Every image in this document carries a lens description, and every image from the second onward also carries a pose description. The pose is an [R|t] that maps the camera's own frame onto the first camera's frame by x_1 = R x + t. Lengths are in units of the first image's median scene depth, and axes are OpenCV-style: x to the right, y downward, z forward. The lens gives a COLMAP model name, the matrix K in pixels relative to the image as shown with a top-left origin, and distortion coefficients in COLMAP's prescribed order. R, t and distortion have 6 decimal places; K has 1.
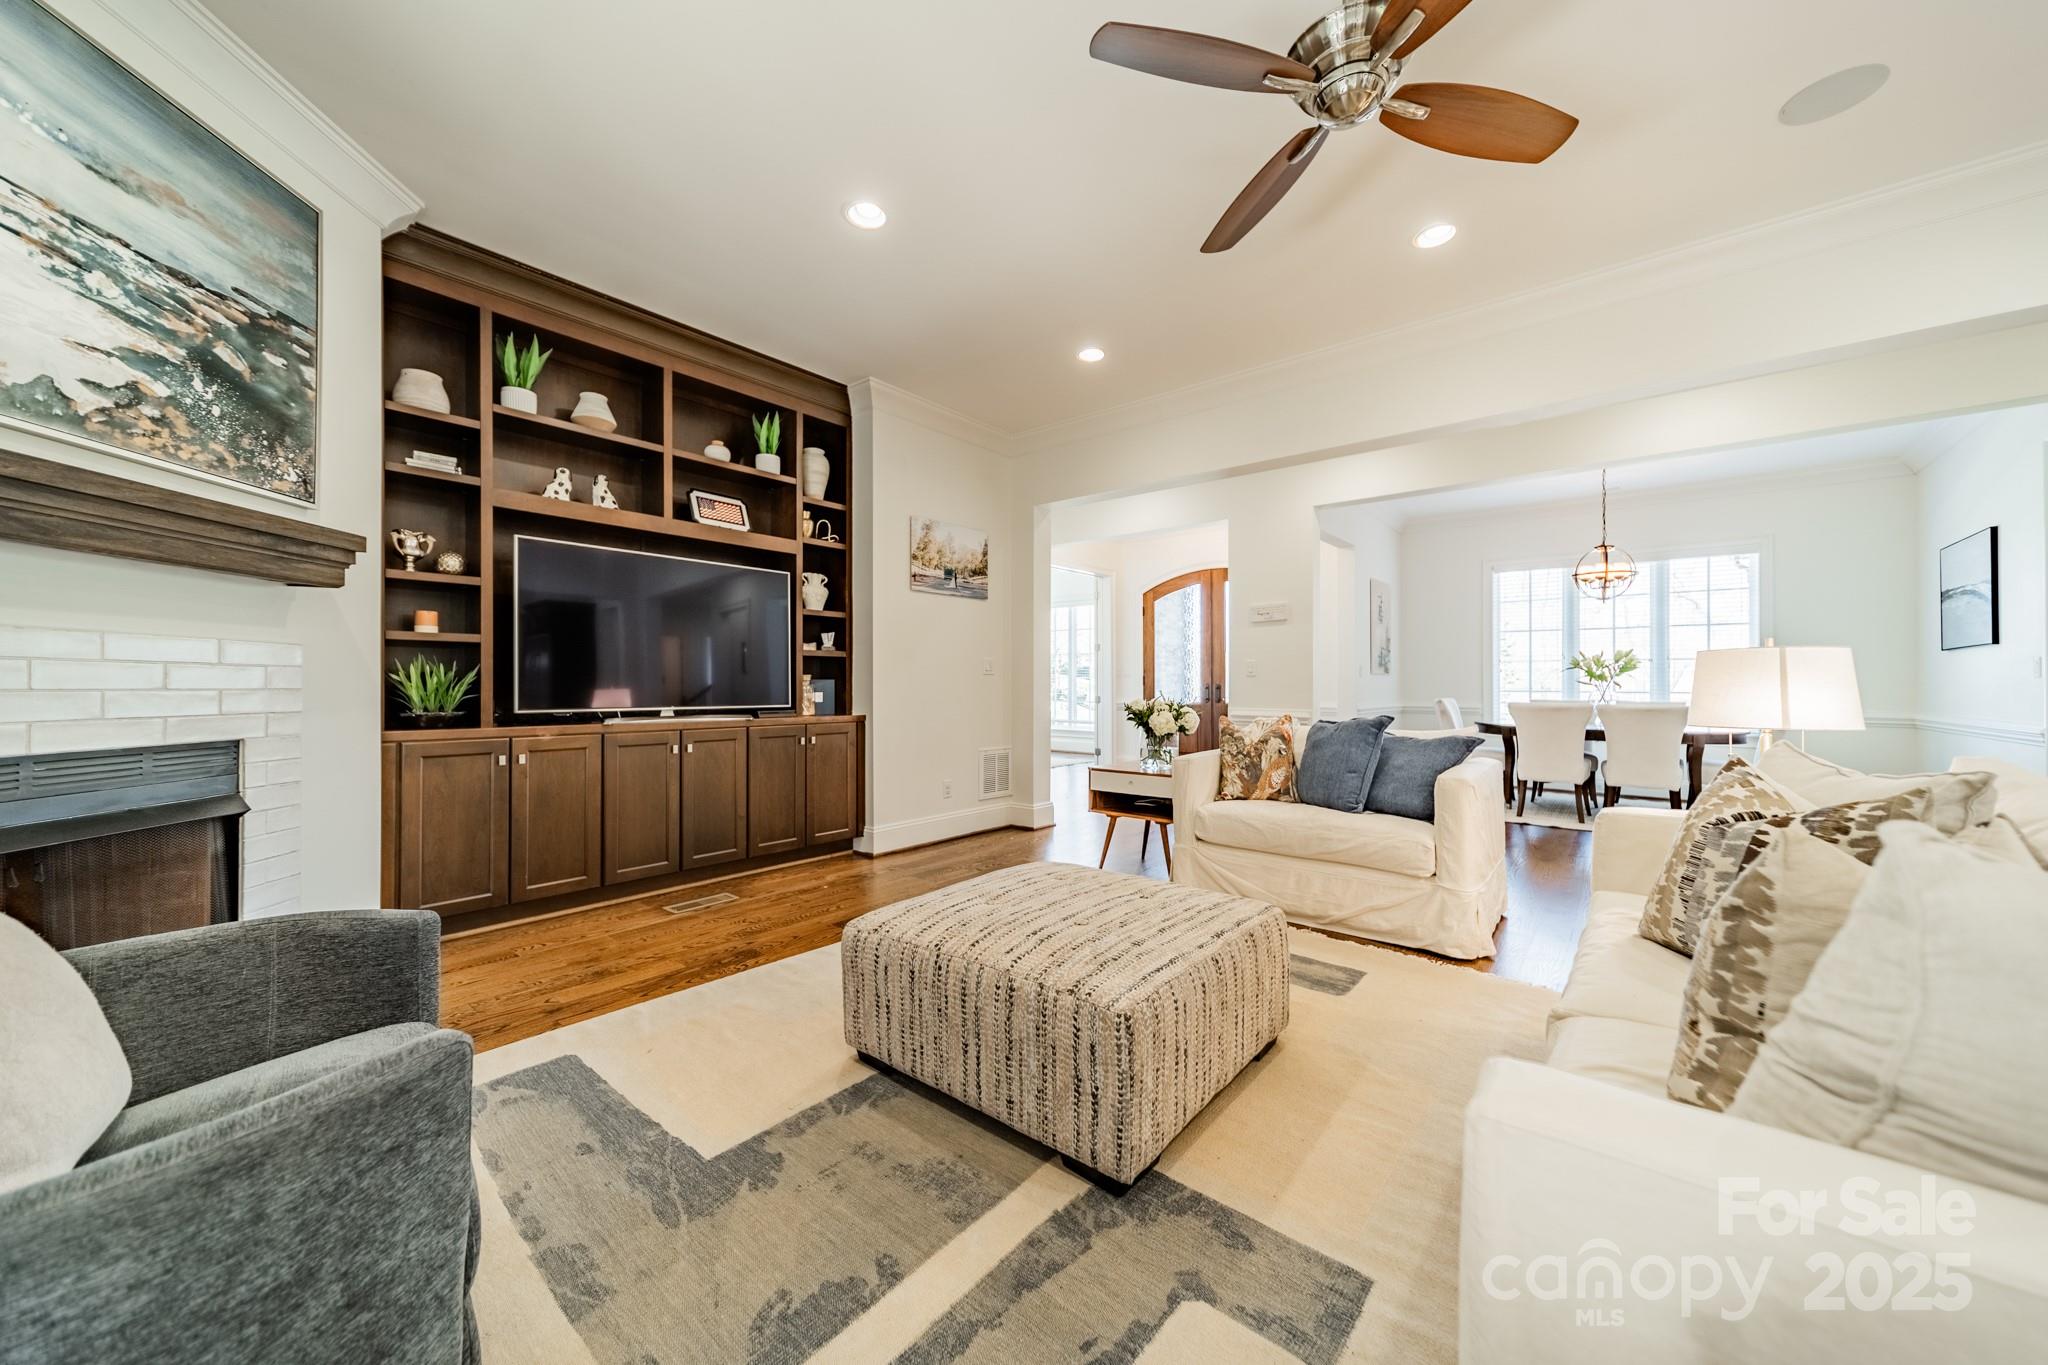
lens RADIAL K [[721.8, 0, 1017.5], [0, 721.8, 679.3], [0, 0, 1]] dist [0.010090, -0.000088]
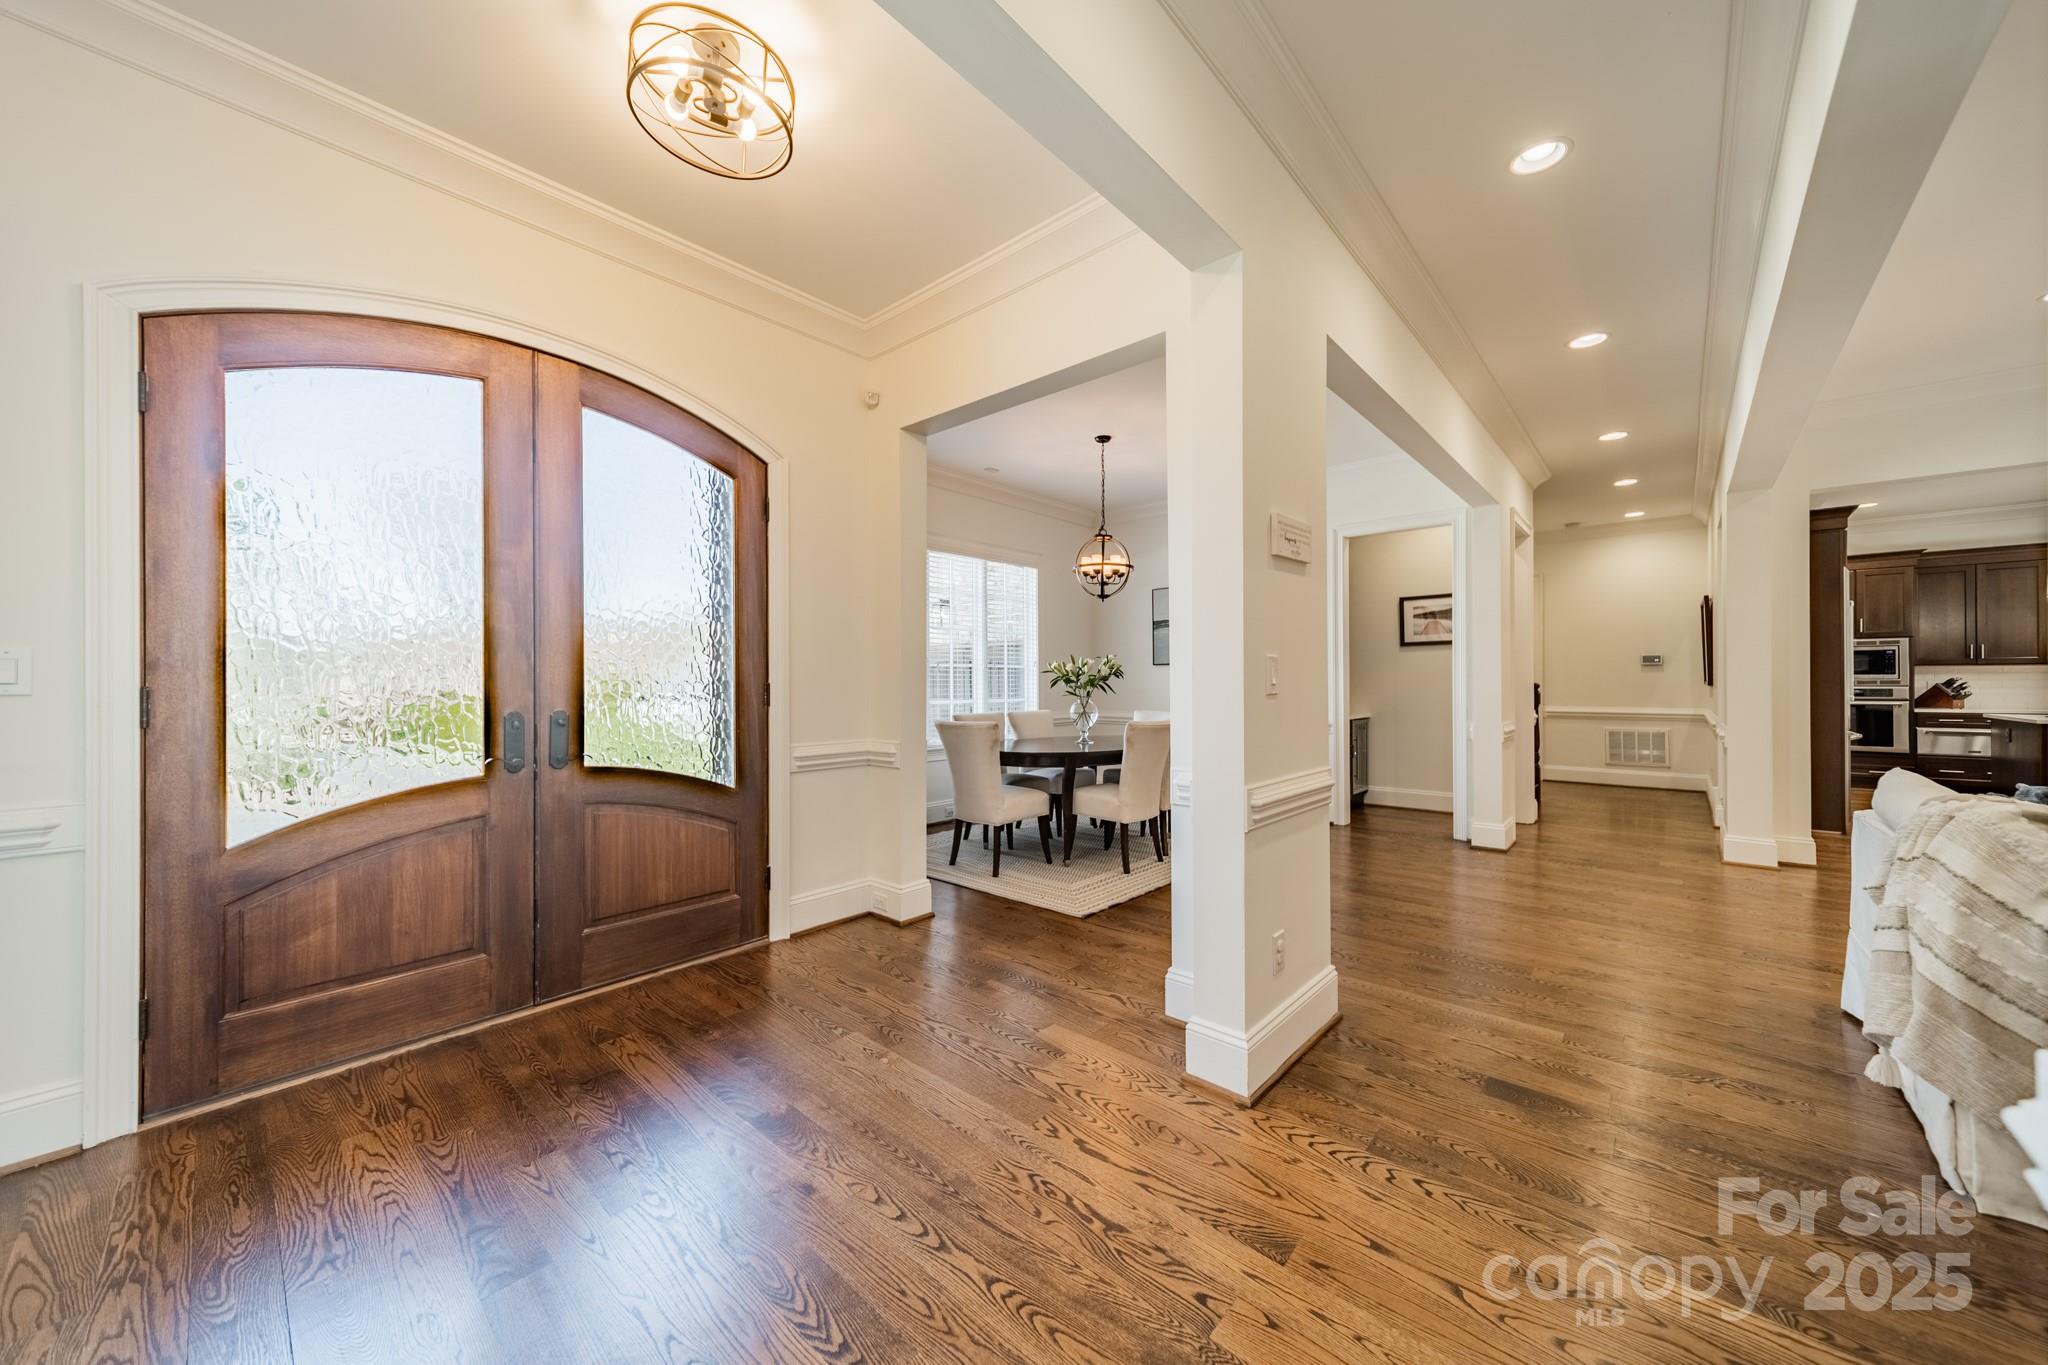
lens RADIAL K [[721.8, 0, 1043.2], [0, 721.8, 671.9], [0, 0, 1]] dist [0.010090, -0.000088]
pose [[0.017973, 0.008633, 0.999801, -0.106212], [-0.006666, 0.999942, -0.008515, -0.025550], [-0.999816, -0.006511, 0.018030, 1.993710]]
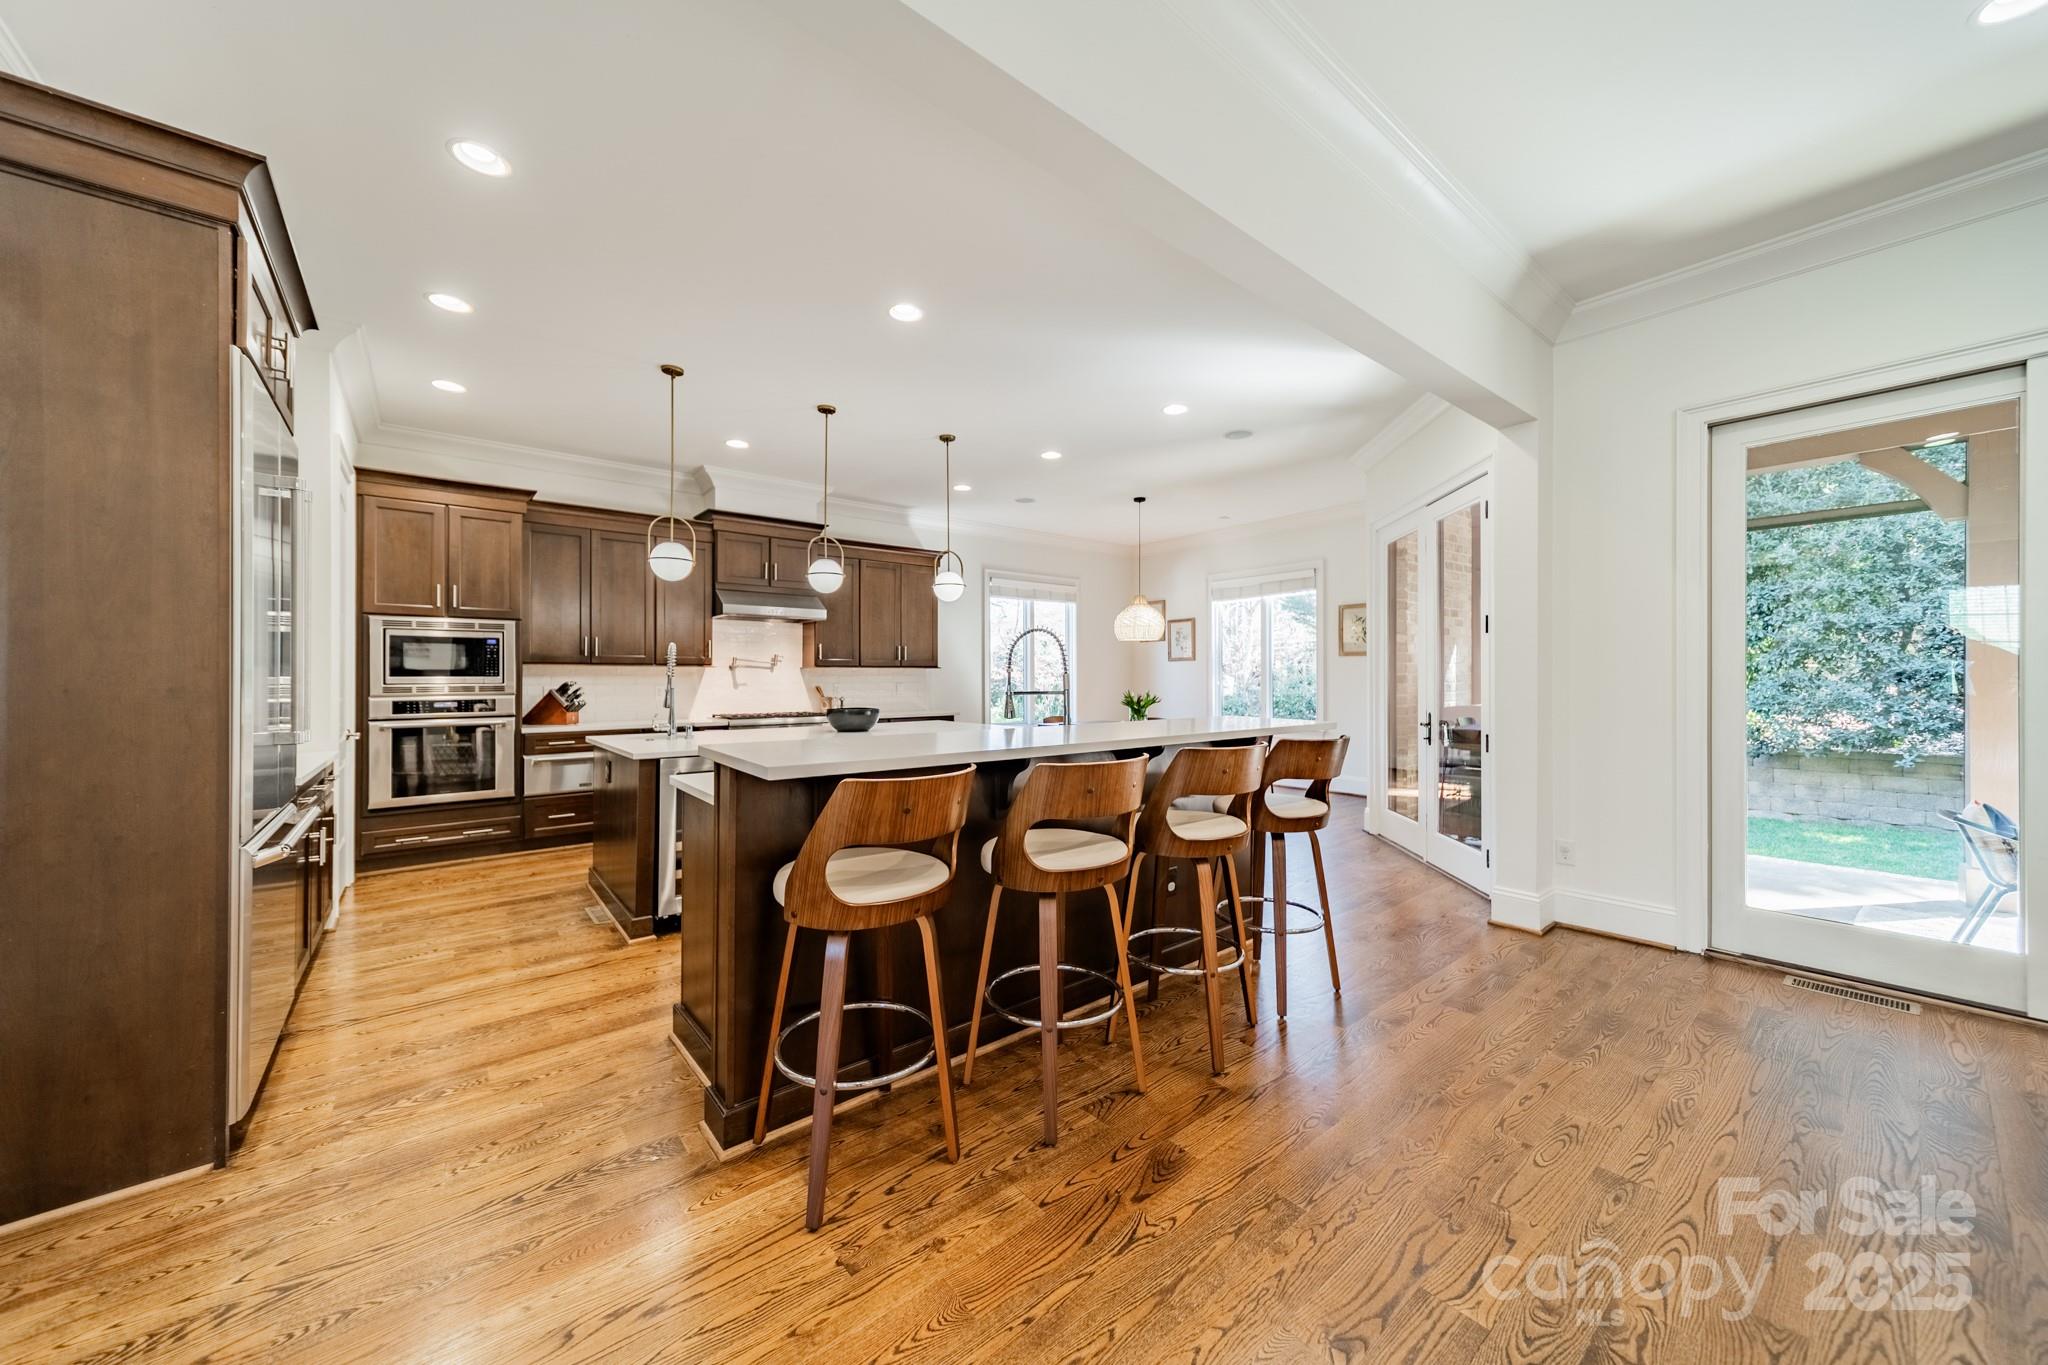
lens RADIAL K [[721.8, 0, 1024.7], [0, 721.8, 681.1], [0, 0, 1]] dist [0.010090, -0.000088]
pose [[-0.982958, 0.002627, 0.183809, 0.961799], [0.001499, 0.999979, -0.006277, -0.035568], [-0.183822, -0.005895, -0.982942, 0.554711]]
